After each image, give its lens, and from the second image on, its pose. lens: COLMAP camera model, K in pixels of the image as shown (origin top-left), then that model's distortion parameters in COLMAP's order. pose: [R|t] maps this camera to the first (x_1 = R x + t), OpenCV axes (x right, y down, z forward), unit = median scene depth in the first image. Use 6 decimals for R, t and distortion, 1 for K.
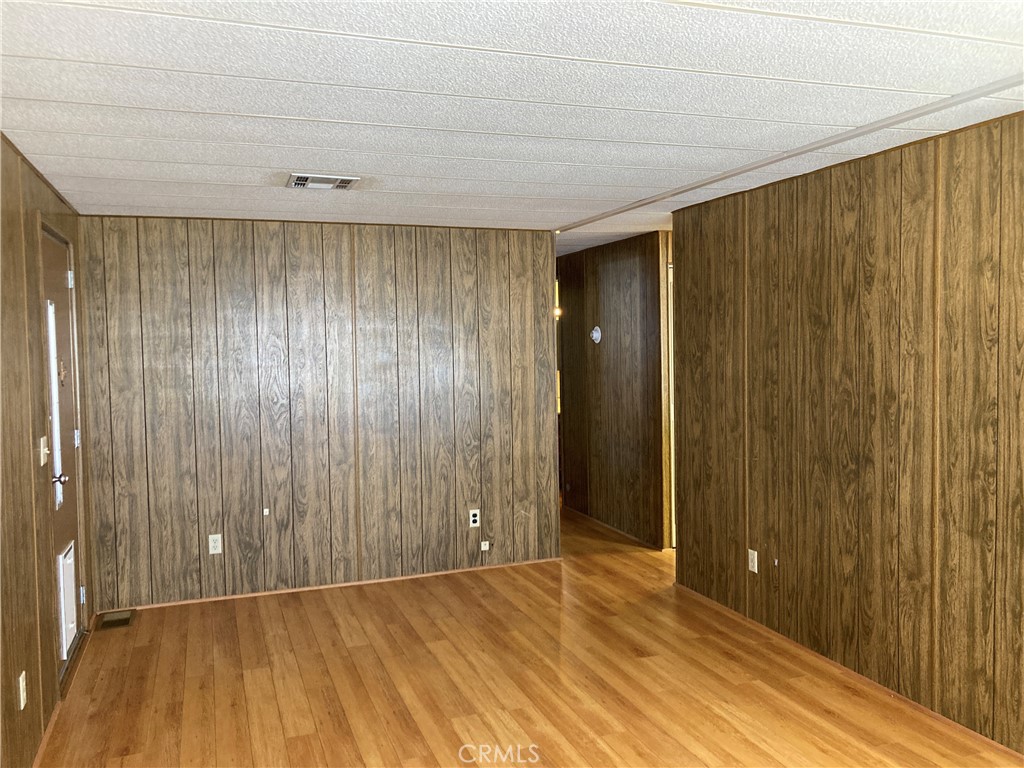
lens RADIAL K [[836.7, 0, 510.7], [0, 836.7, 378.6], [0, 0, 1]] dist [0.055948, -0.070404]
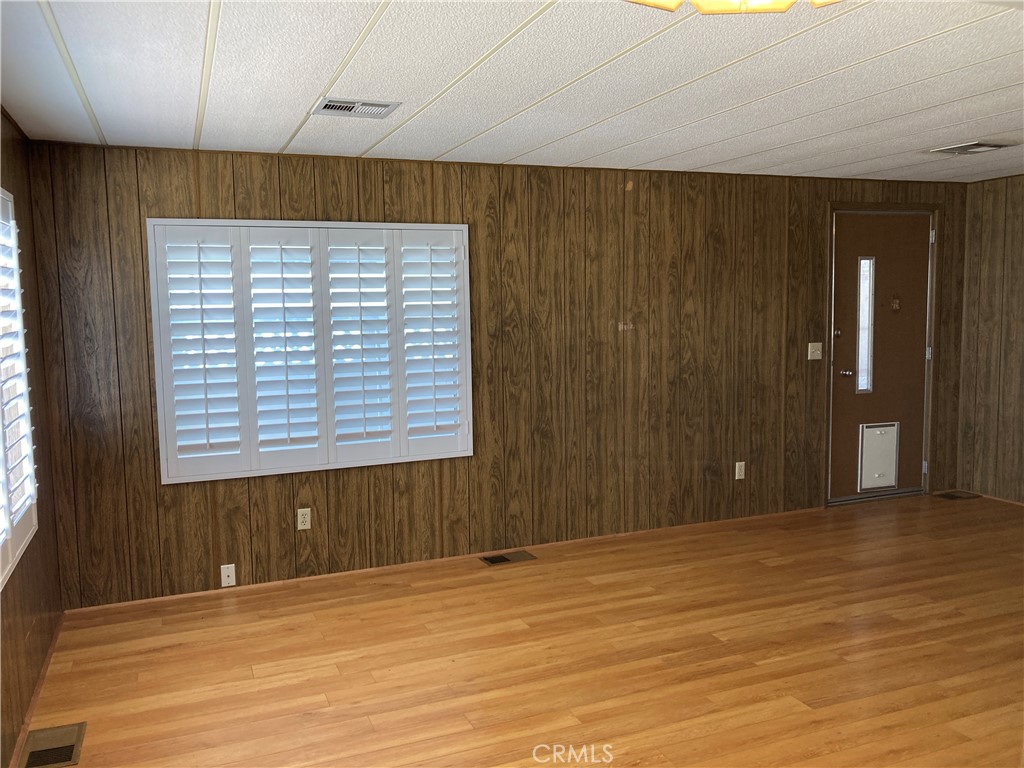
lens RADIAL K [[836.7, 0, 516.1], [0, 836.7, 377.4], [0, 0, 1]] dist [0.055948, -0.070404]
pose [[0.038834, 0.110110, -0.993160, 0.804568], [-0.035437, 0.993437, 0.108755, -0.014543], [0.998617, 0.030971, 0.042481, 0.267659]]
